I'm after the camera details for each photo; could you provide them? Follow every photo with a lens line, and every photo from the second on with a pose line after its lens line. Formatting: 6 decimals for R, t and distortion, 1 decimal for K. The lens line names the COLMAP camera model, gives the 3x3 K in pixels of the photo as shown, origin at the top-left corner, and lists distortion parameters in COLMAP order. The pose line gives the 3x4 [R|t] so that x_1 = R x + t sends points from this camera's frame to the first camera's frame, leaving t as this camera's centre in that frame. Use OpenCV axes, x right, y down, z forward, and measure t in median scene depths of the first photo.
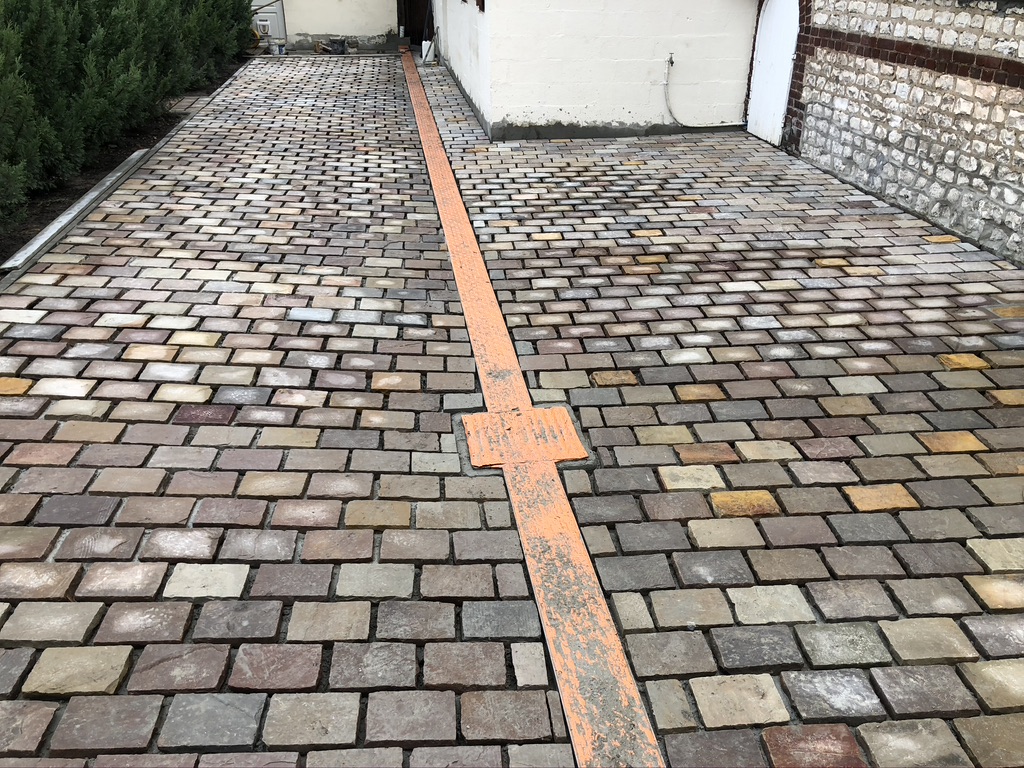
lens RADIAL K [[829.9, 0, 506.1], [0, 829.9, 380.1], [0, 0, 1]] dist [0.048457, -0.061751]
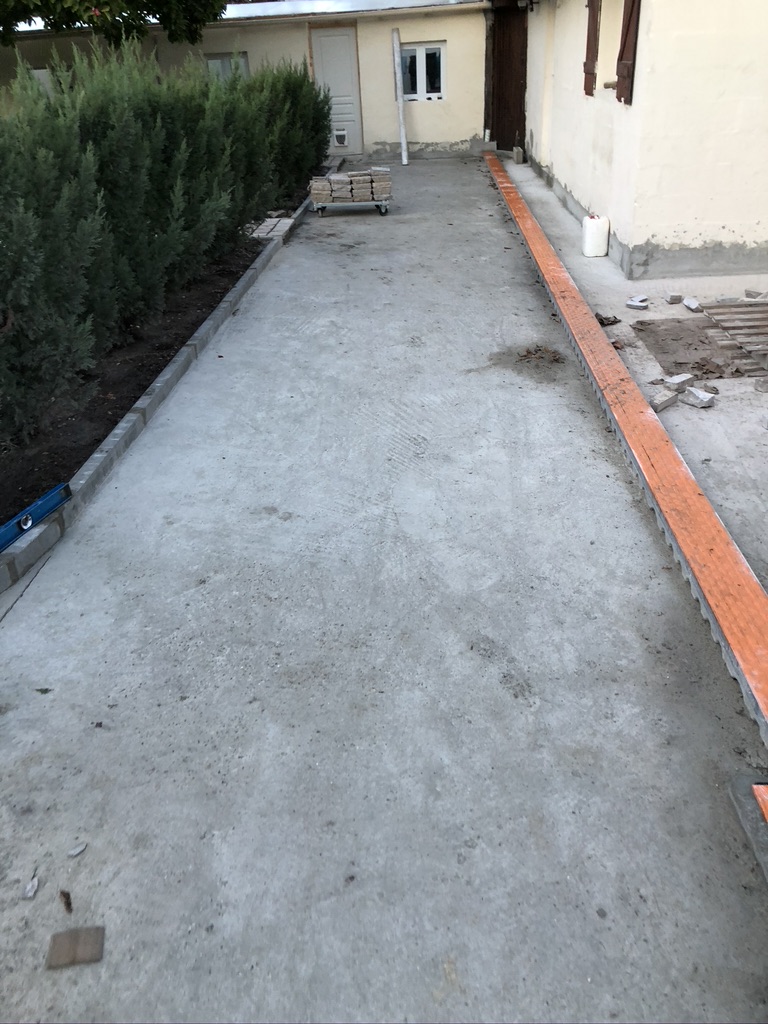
lens RADIAL K [[829.9, 0, 391.8], [0, 829.9, 517.5], [0, 0, 1]] dist [0.048457, -0.061751]
pose [[0.982999, 0.044294, -0.178187, -0.083160], [-0.038126, 0.998554, 0.037891, -0.062680], [0.179608, -0.030453, 0.983267, 0.143166]]
